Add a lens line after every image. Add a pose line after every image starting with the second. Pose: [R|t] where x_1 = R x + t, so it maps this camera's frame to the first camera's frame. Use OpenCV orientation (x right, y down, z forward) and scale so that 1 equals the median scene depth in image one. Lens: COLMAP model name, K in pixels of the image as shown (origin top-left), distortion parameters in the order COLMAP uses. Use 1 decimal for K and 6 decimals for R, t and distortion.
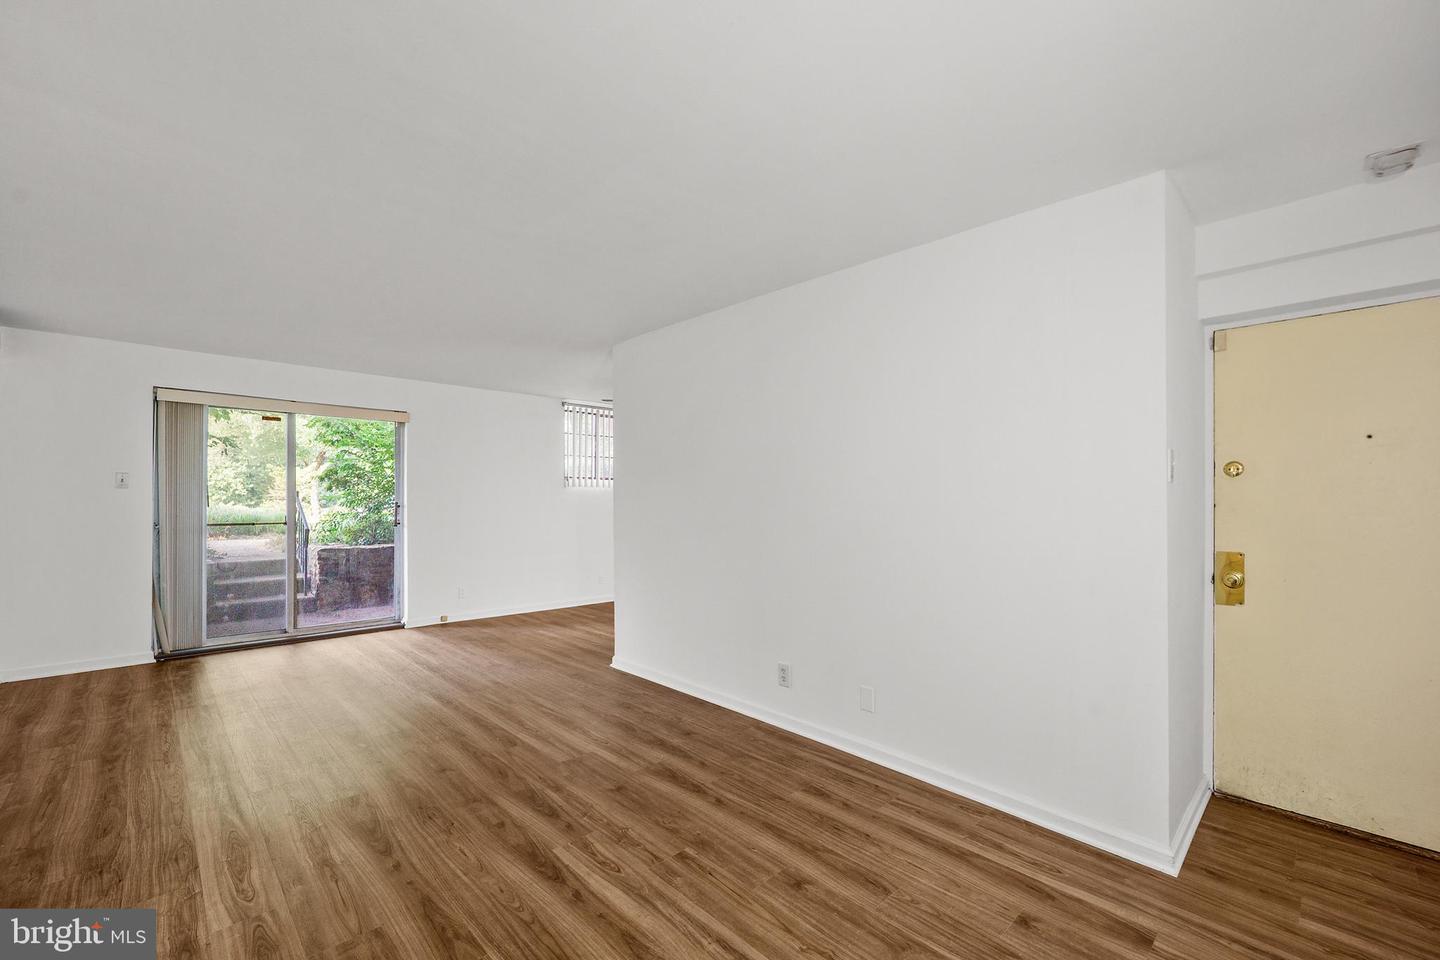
lens RADIAL K [[594.5, 0, 711.6], [0, 594.5, 506.9], [0, 0, 1]] dist [-0.000434, -0.002133]
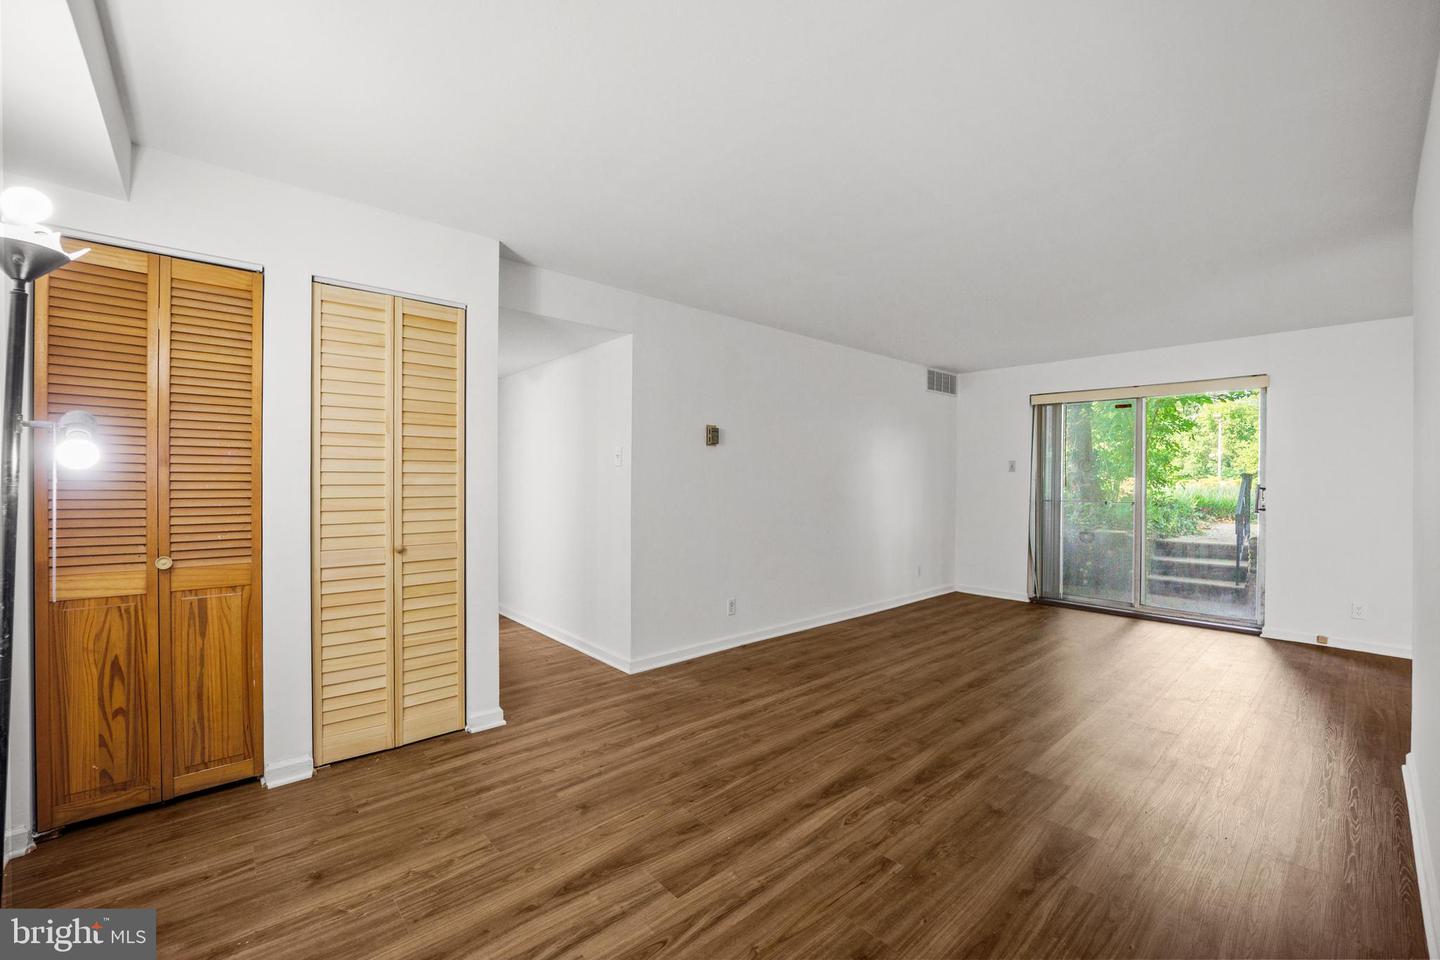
lens RADIAL K [[594.5, 0, 731.8], [0, 594.5, 475.1], [0, 0, 1]] dist [-0.000434, -0.002133]
pose [[-0.020025, -0.010553, -0.999744, 0.575218], [-0.018610, 0.999775, -0.010181, 0.004436], [0.999626, 0.018402, -0.020217, 0.507724]]
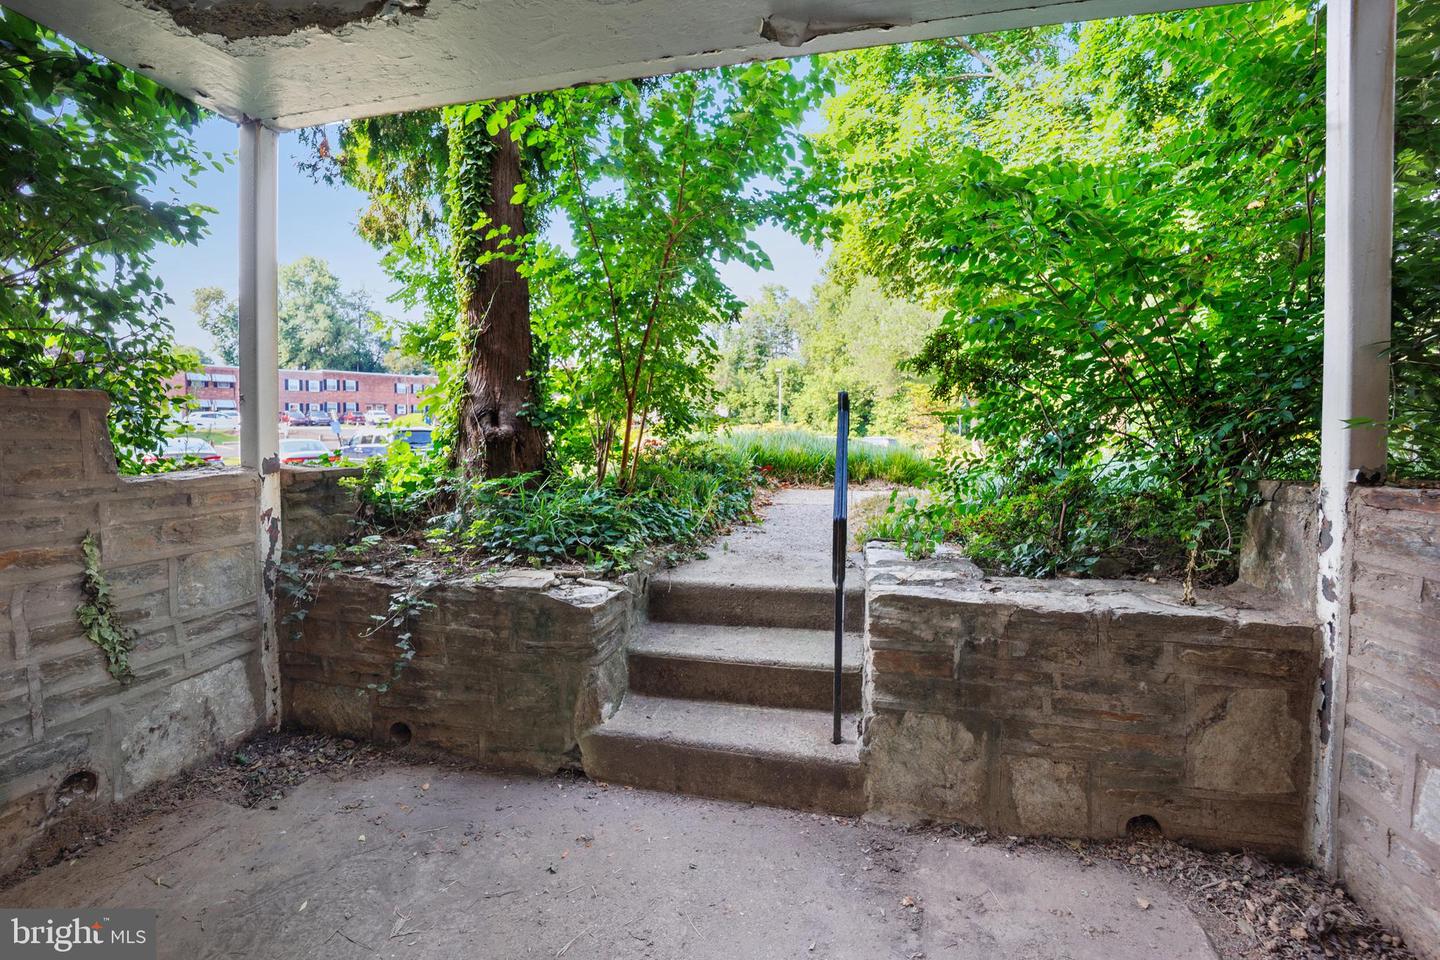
lens RADIAL K [[594.5, 0, 718.0], [0, 594.5, 451.3], [0, 0, 1]] dist [-0.000434, -0.002133]
pose [[0.535322, 0.030819, -0.844086, -1.045888], [-0.012593, 0.999514, 0.028508, -0.004600], [0.844554, -0.004632, 0.535450, 1.771410]]
